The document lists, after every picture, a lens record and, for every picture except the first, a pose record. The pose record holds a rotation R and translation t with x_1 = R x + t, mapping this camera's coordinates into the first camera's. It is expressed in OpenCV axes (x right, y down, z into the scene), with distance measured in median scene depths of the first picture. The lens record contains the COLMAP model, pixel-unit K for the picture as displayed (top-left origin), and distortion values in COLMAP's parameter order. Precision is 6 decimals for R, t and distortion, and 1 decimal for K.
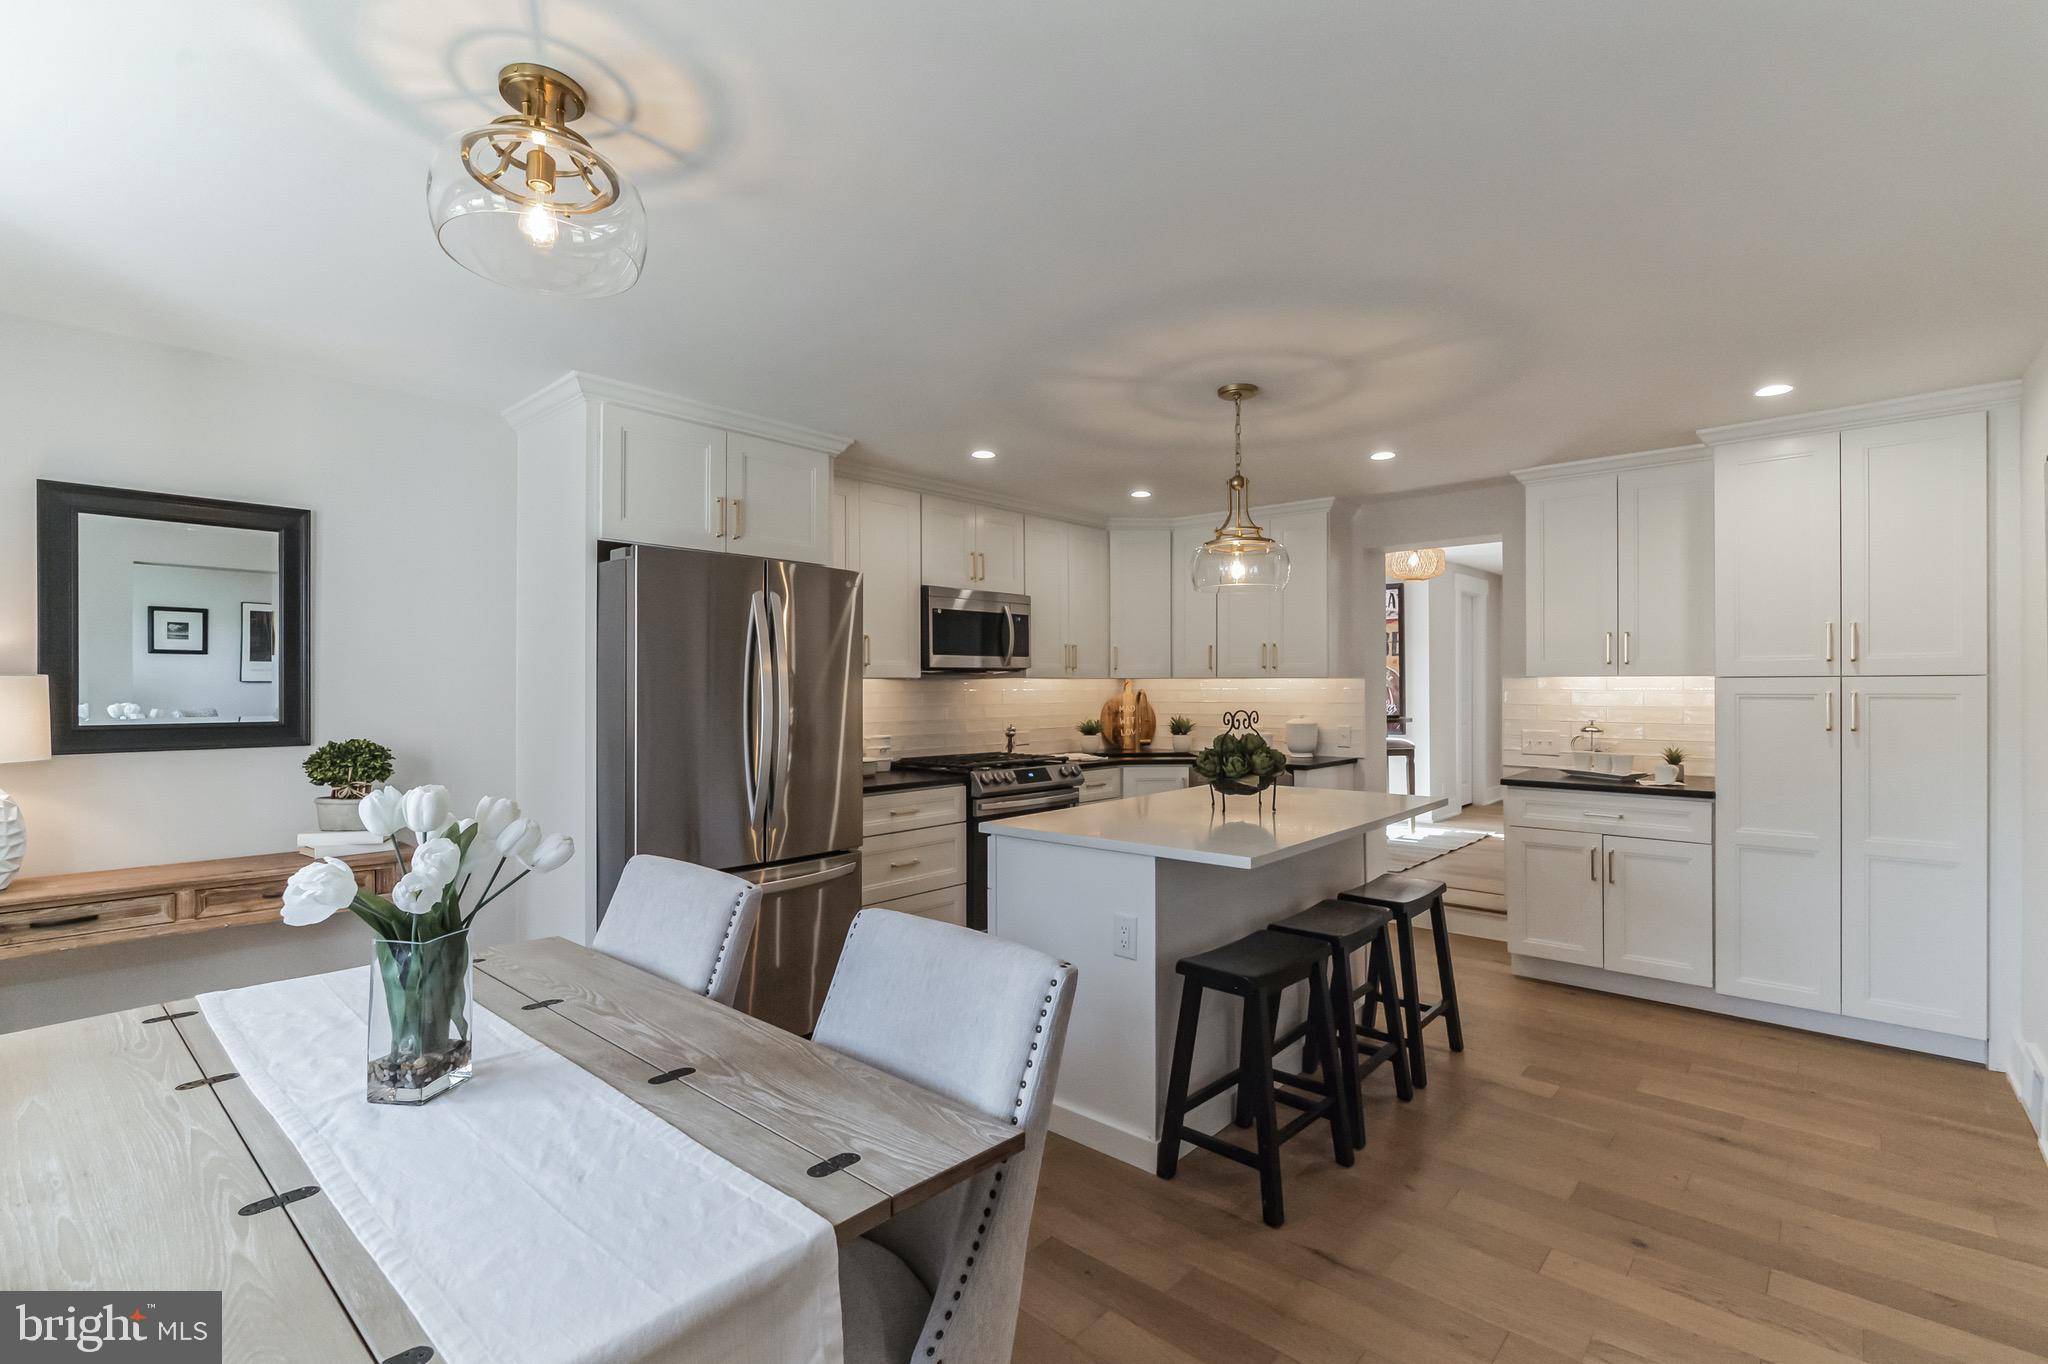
lens RADIAL K [[934.4, 0, 1024.2], [0, 934.4, 678.3], [0, 0, 1]] dist [0.002857, 0.000156]
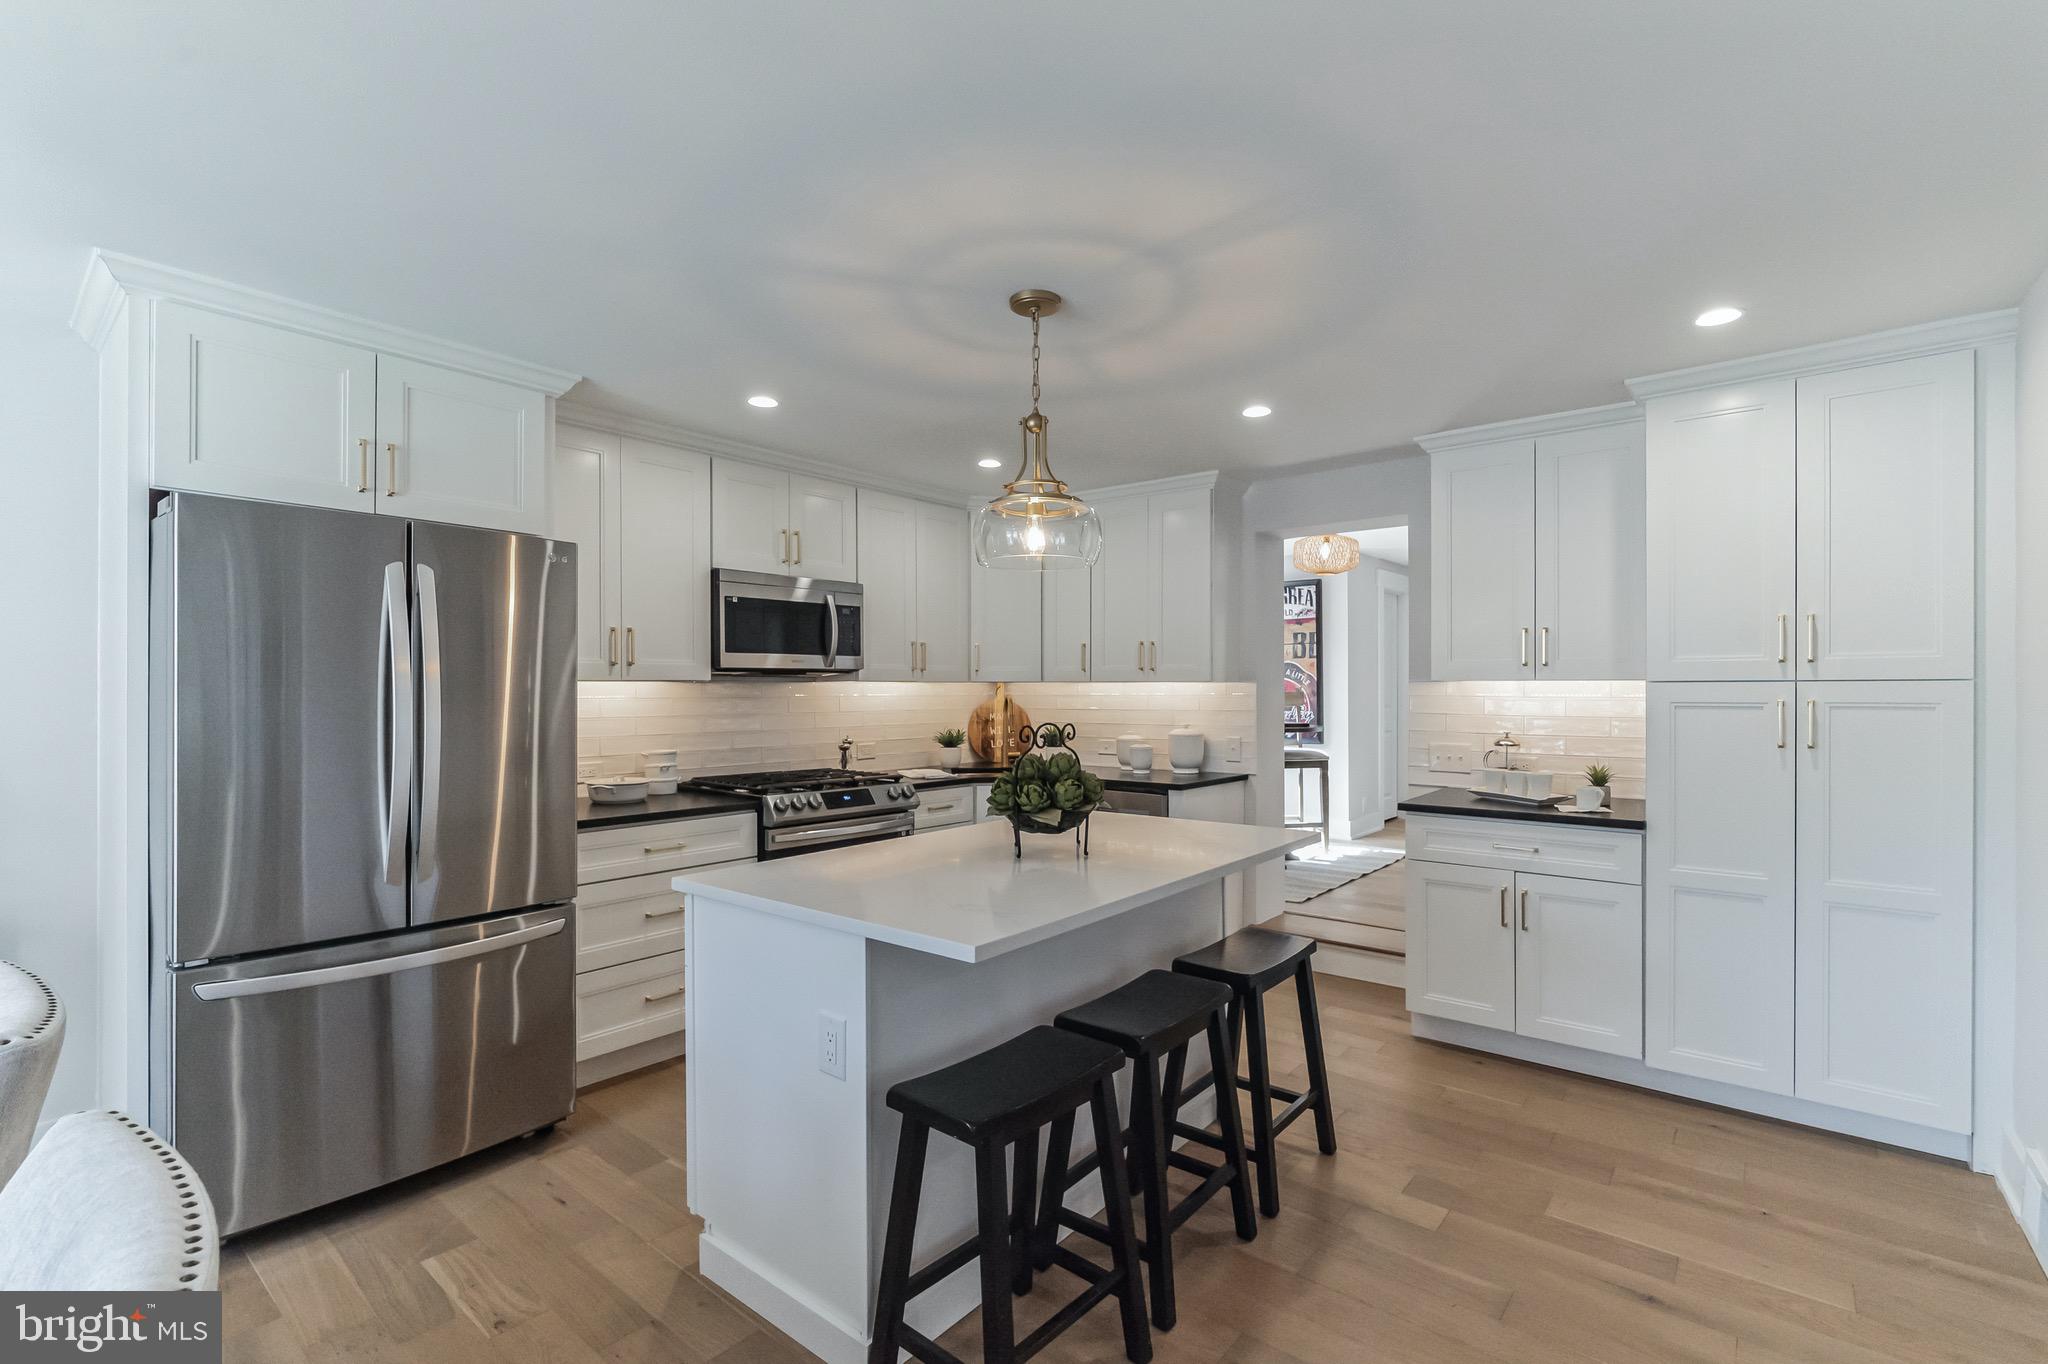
lens RADIAL K [[920.5, 0, 1030.8], [0, 920.5, 683.2], [0, 0, 1]] dist [-0.001488, 0.000866]
pose [[0.999103, 0.002201, 0.042292, 0.153365], [-0.002234, 0.999997, 0.000752, 0.000709], [-0.042290, -0.000846, 0.999105, 0.201594]]
